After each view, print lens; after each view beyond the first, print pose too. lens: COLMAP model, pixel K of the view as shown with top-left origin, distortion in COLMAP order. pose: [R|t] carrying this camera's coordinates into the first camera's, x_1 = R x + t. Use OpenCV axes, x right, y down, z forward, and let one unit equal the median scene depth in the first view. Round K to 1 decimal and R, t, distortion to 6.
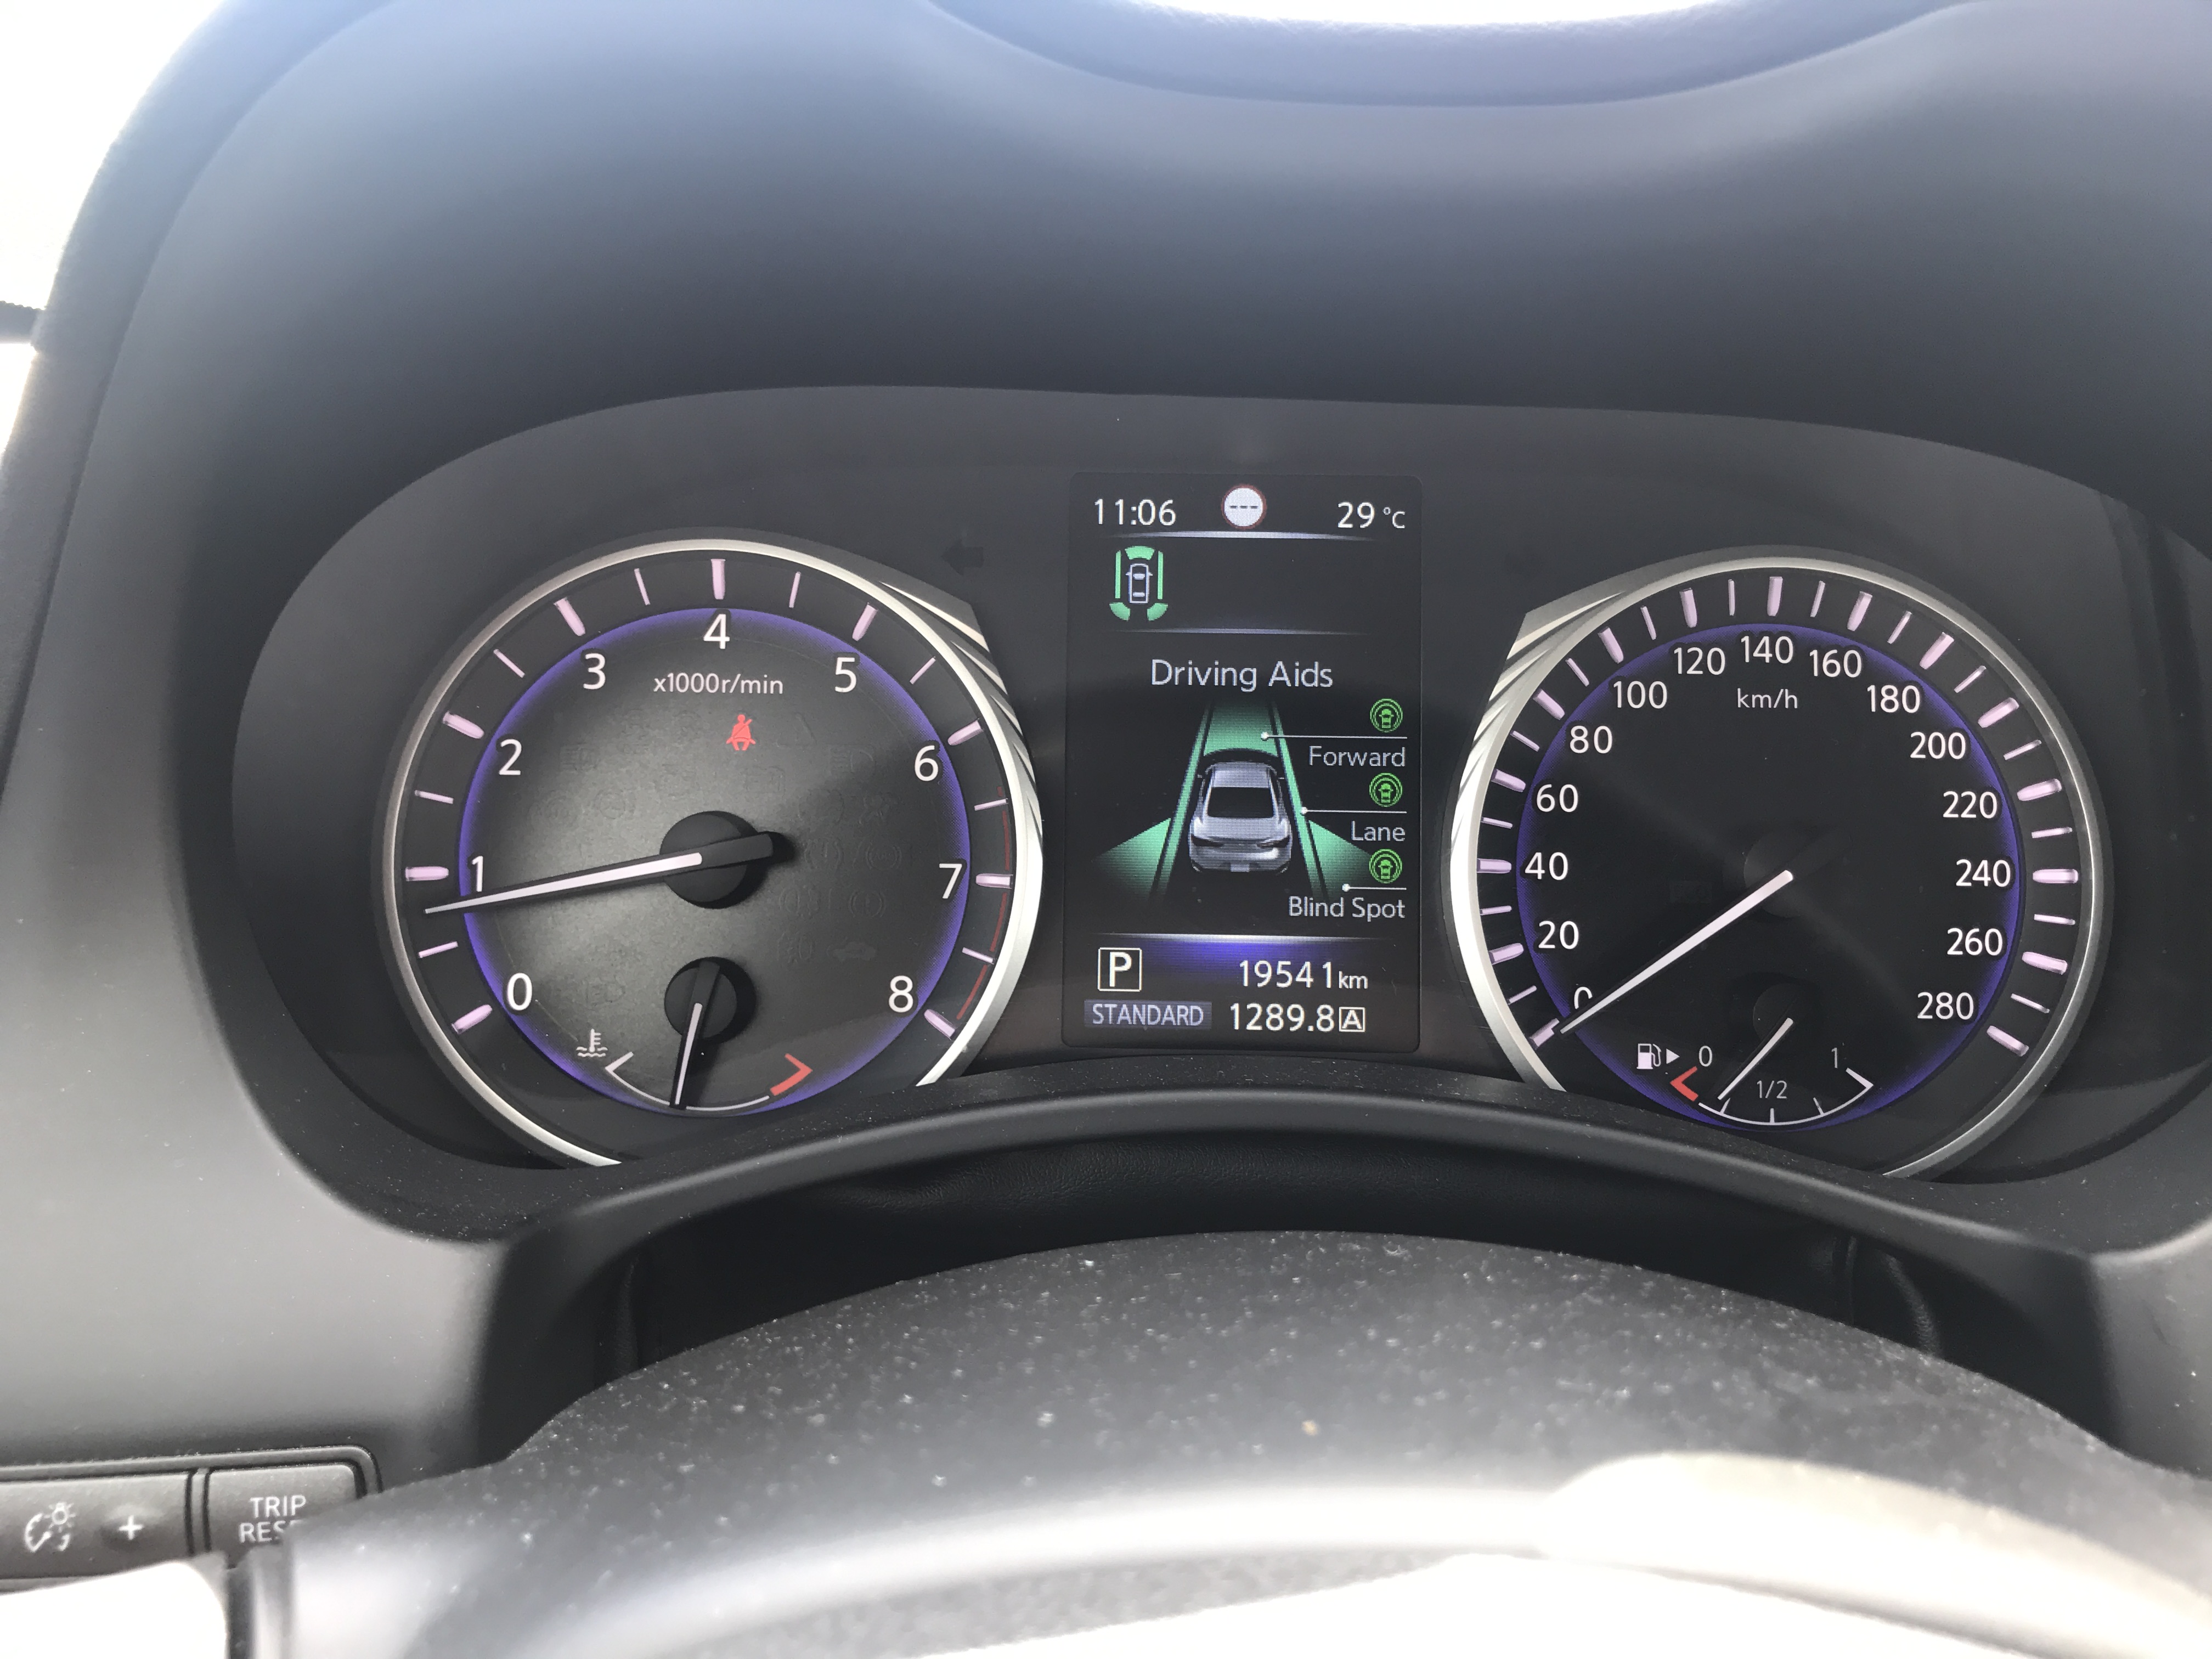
lens RADIAL K [[1802.6, 0, 1111.4], [0, 1802.6, 825.4], [0, 0, 1]] dist [0.002624, 0.007854]
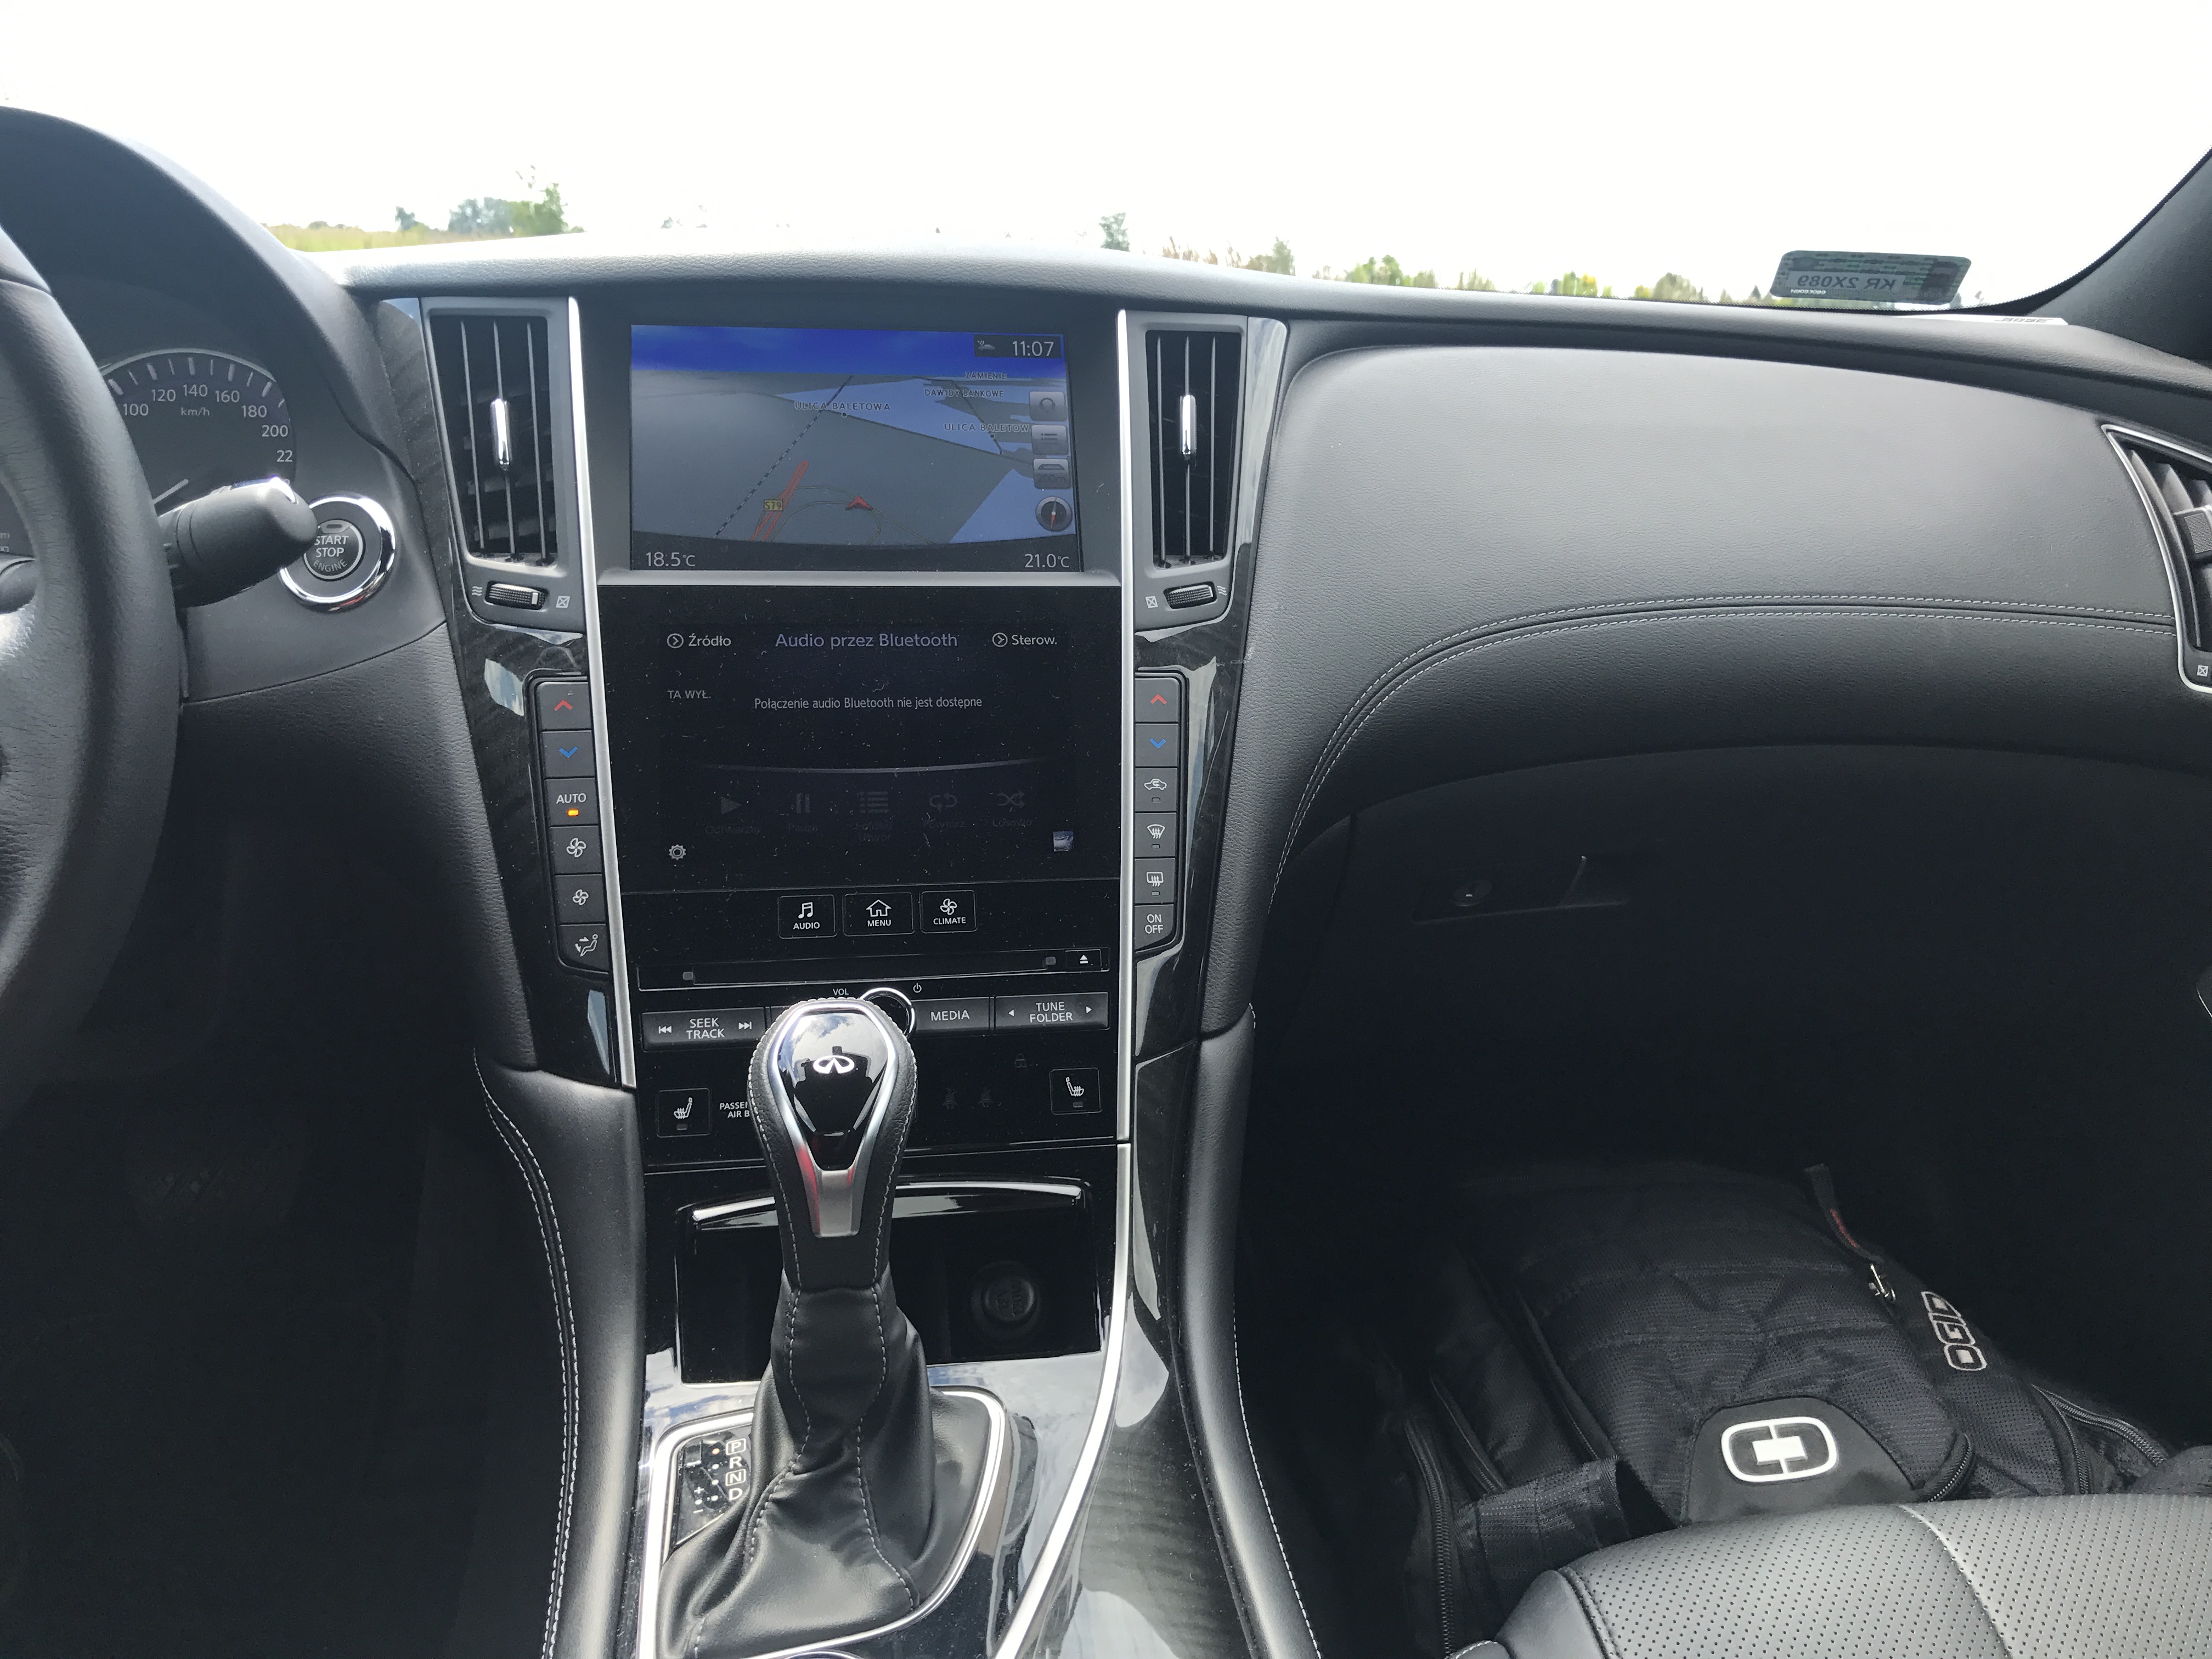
lens RADIAL K [[1835.8, 0, 1107.8], [0, 1835.8, 835.5], [0, 0, 1]] dist [-0.010202, -0.009241]
pose [[0.983362, -0.042546, 0.176605, 1.107950], [0.044016, 0.999021, -0.004410, 0.549895], [-0.176244, 0.012111, 0.984272, -1.548097]]
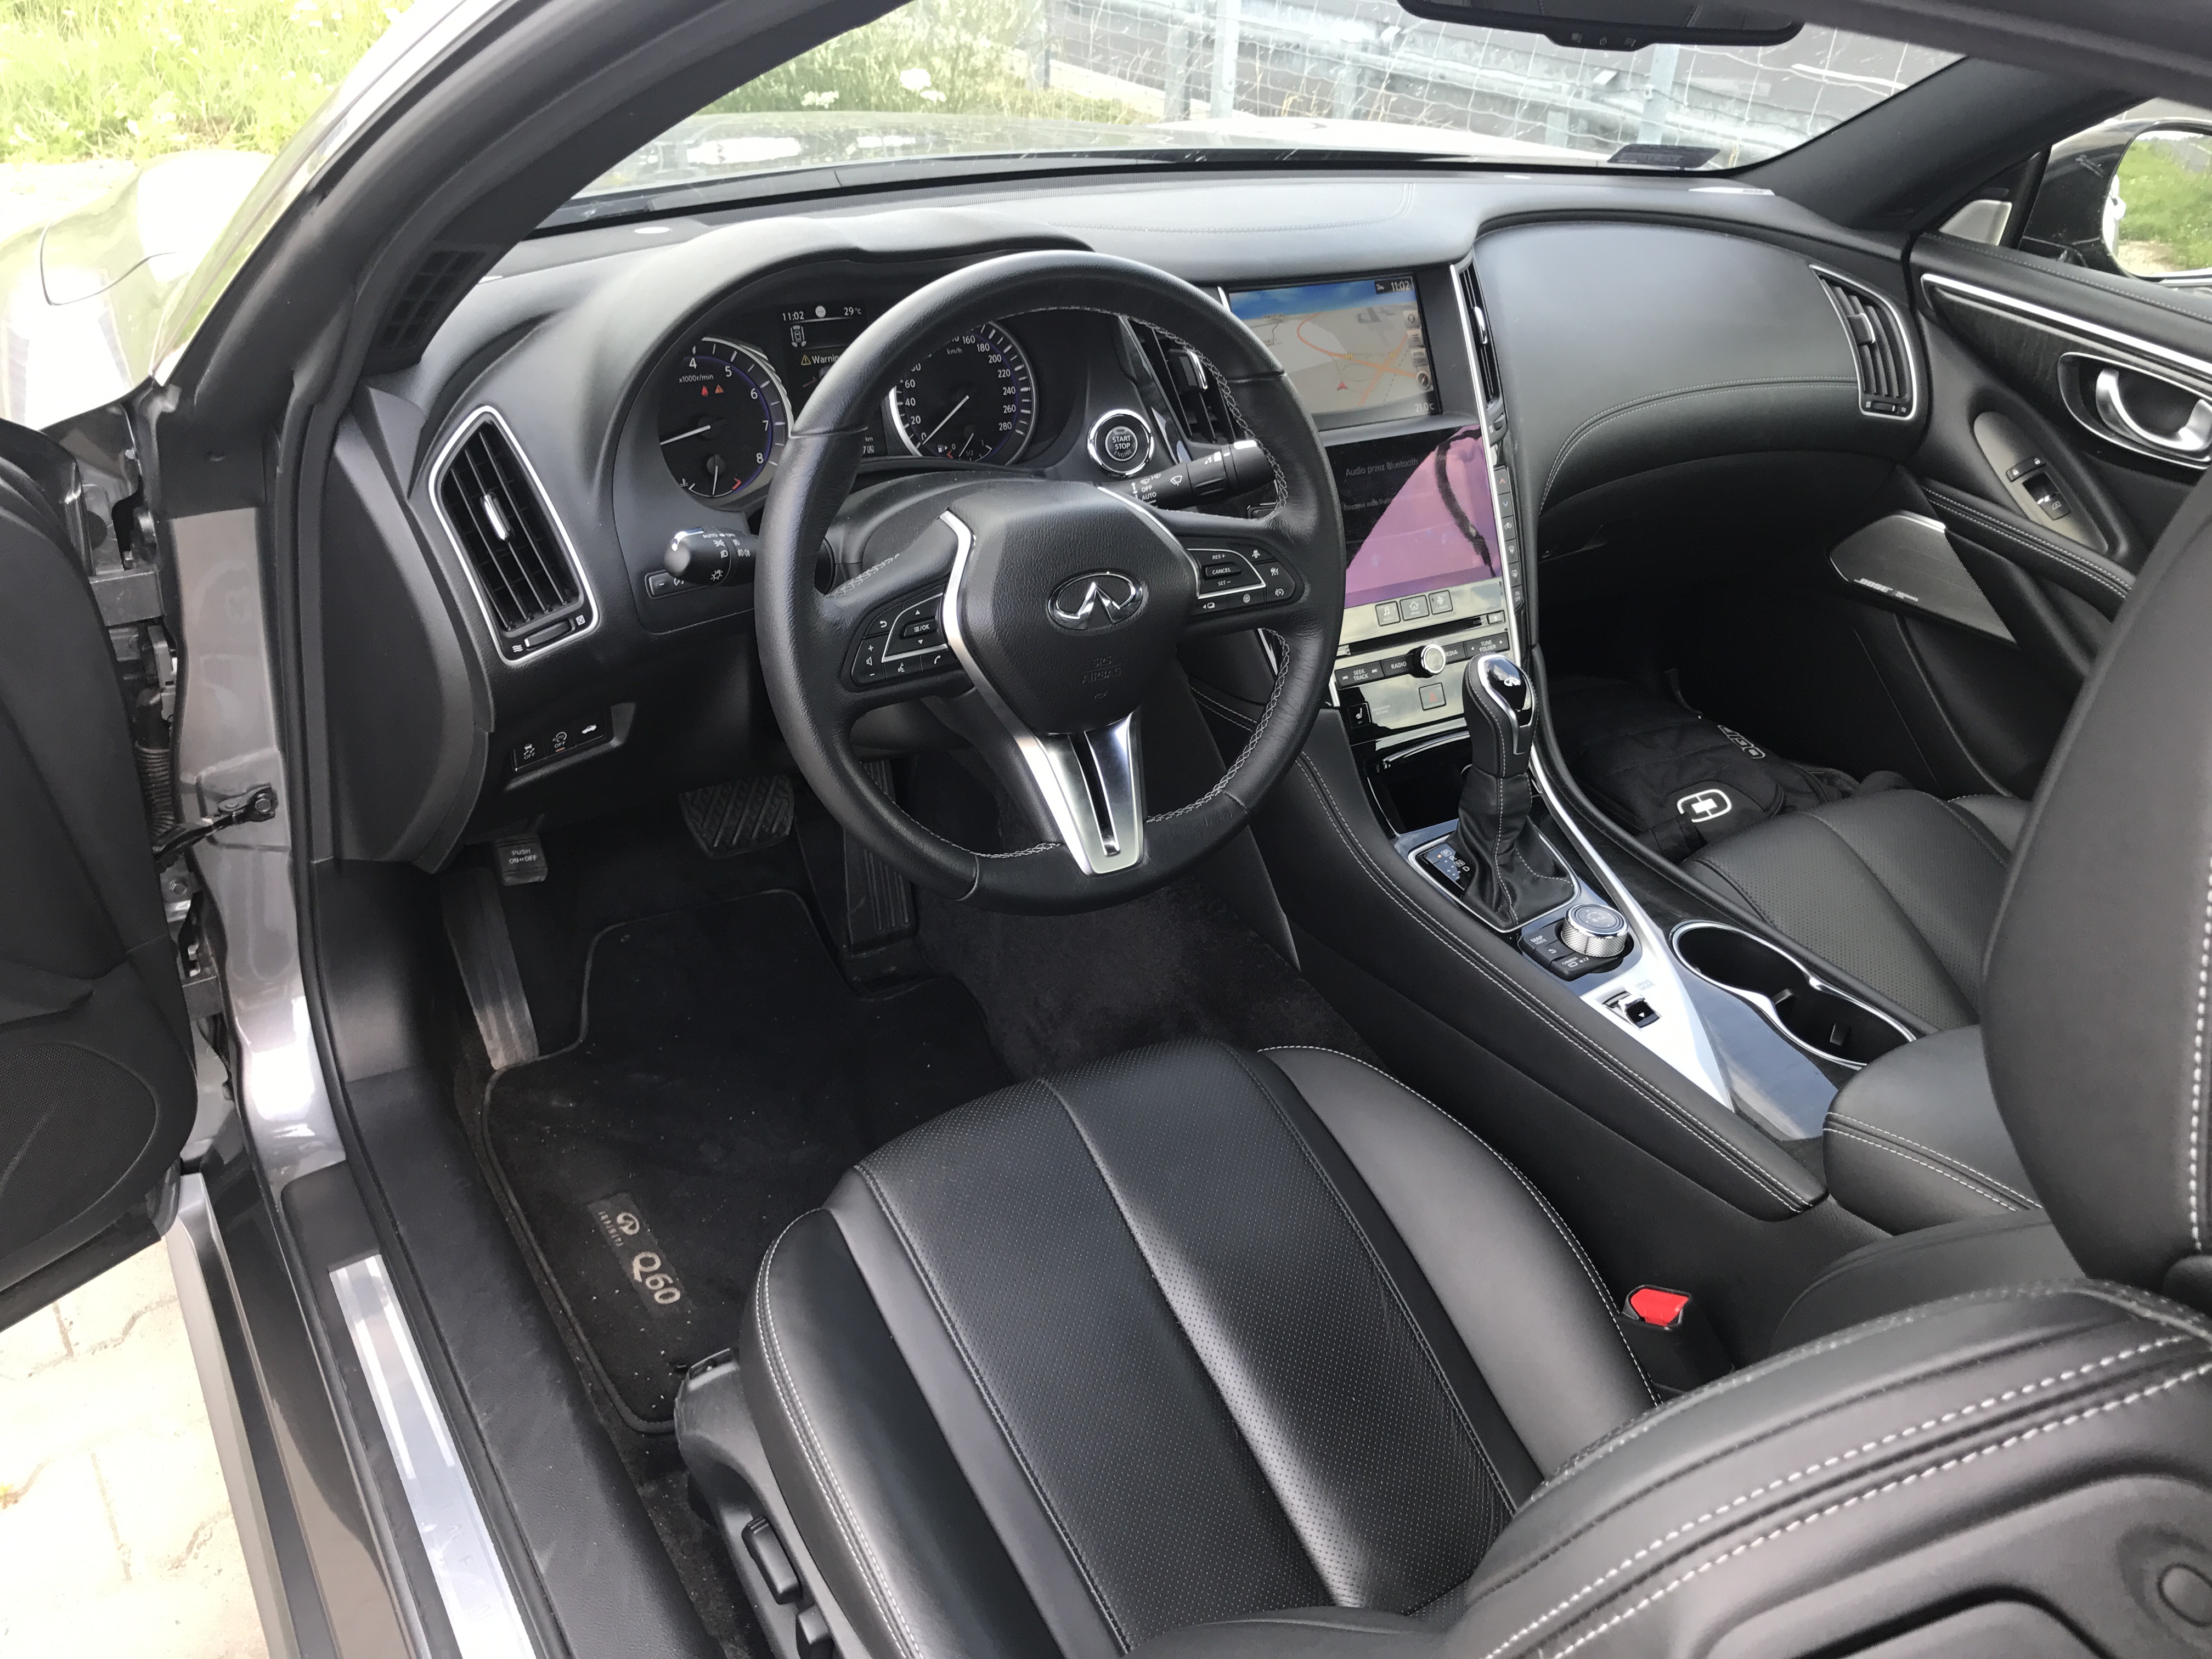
lens RADIAL K [[1802.6, 0, 1103.3], [0, 1802.6, 825.0], [0, 0, 1]] dist [0.002624, 0.007854]
pose [[0.841095, -0.234763, 0.487283, -1.531863], [0.116730, 0.958452, 0.260277, -0.066874], [-0.528141, -0.162037, 0.833553, -2.624459]]
